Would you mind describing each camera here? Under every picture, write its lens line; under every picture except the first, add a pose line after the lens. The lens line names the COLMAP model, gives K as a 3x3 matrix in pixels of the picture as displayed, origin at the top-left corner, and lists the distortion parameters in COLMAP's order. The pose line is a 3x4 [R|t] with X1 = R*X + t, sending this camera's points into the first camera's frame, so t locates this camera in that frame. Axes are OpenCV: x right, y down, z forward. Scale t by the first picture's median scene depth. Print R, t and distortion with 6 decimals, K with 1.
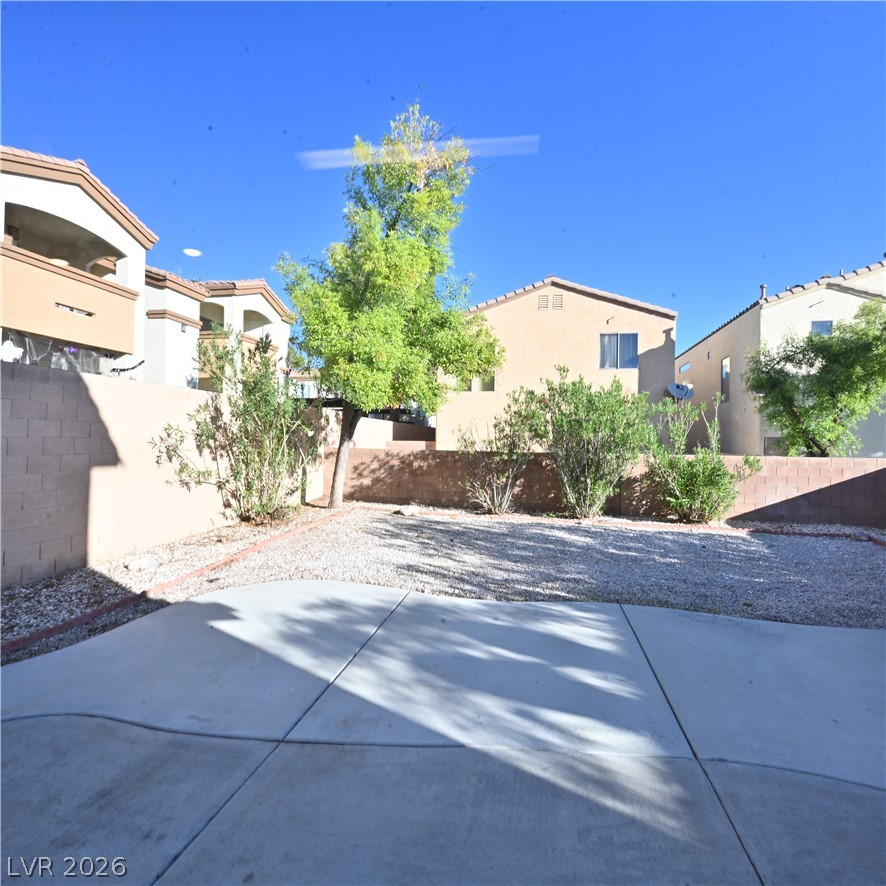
lens RADIAL K [[523.1, 0, 444.1], [0, 523.1, 445.6], [0, 0, 1]] dist [-0.001267, -0.000647]
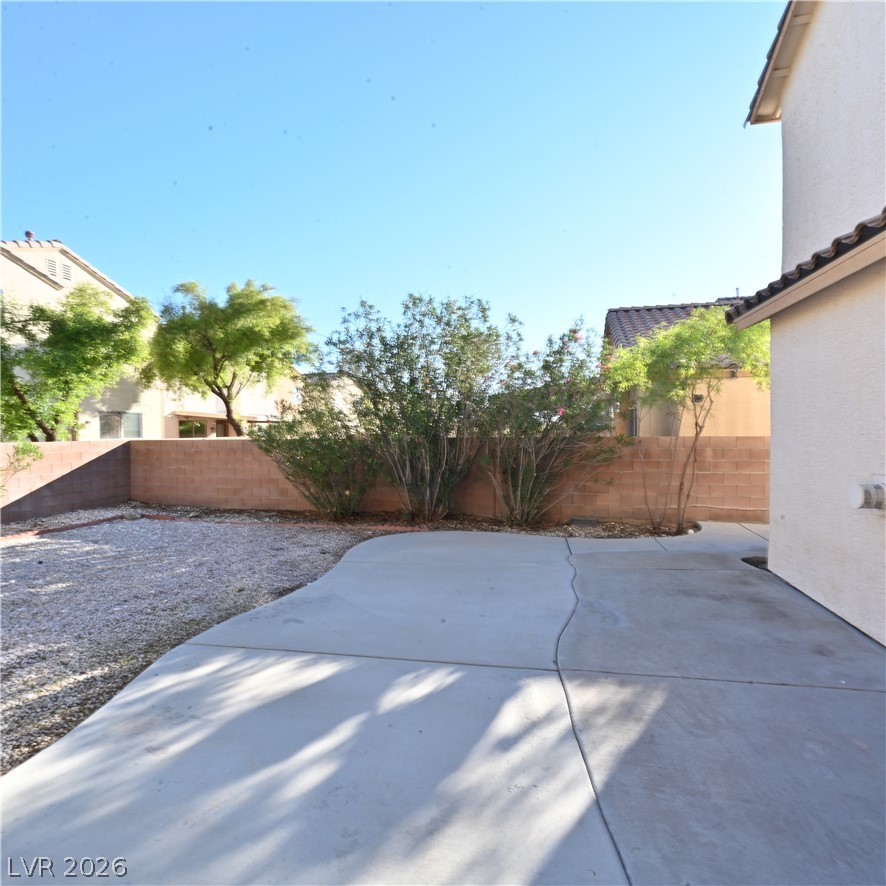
lens RADIAL K [[535.4, 0, 423.2], [0, 535.4, 442.0], [0, 0, 1]] dist [-0.002910, -0.001073]
pose [[0.015061, -0.035067, 0.999271, -0.216316], [0.016993, 0.999249, 0.034810, 0.001801], [-0.999742, 0.016456, 0.015645, 0.356126]]
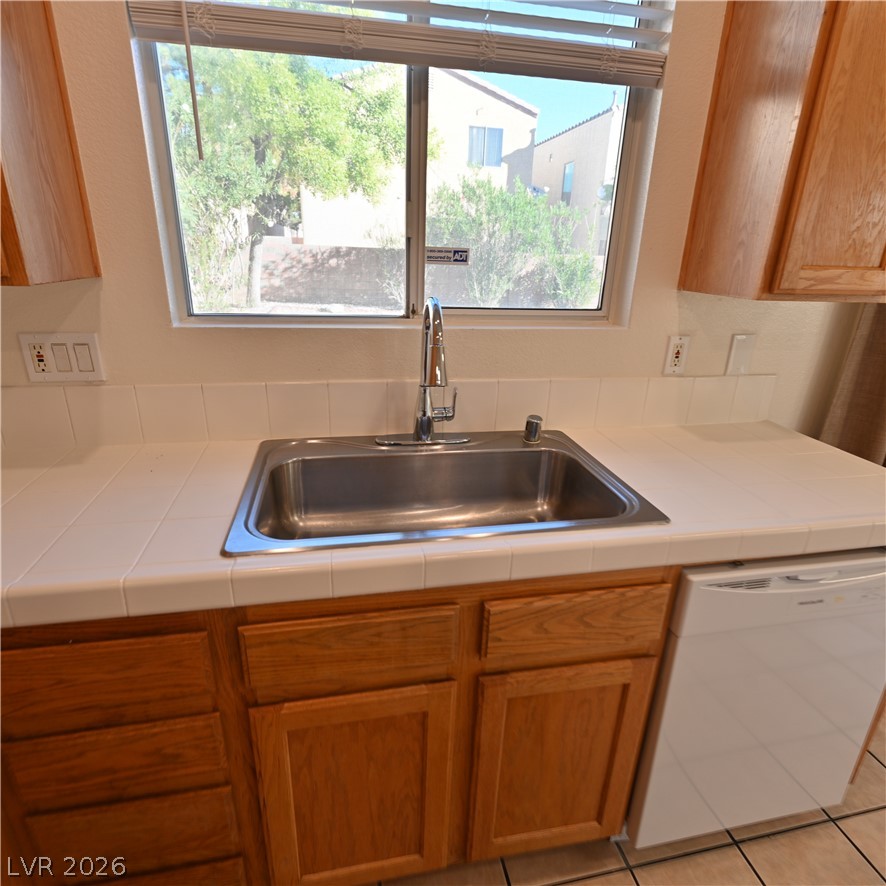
lens RADIAL K [[523.1, 0, 444.1], [0, 523.1, 445.6], [0, 0, 1]] dist [-0.001267, -0.000647]
pose [[0.920458, -0.129431, 0.368788, -0.302033], [-0.009817, 0.935621, 0.352869, 0.009531], [-0.390718, -0.328421, 0.859930, -0.064740]]
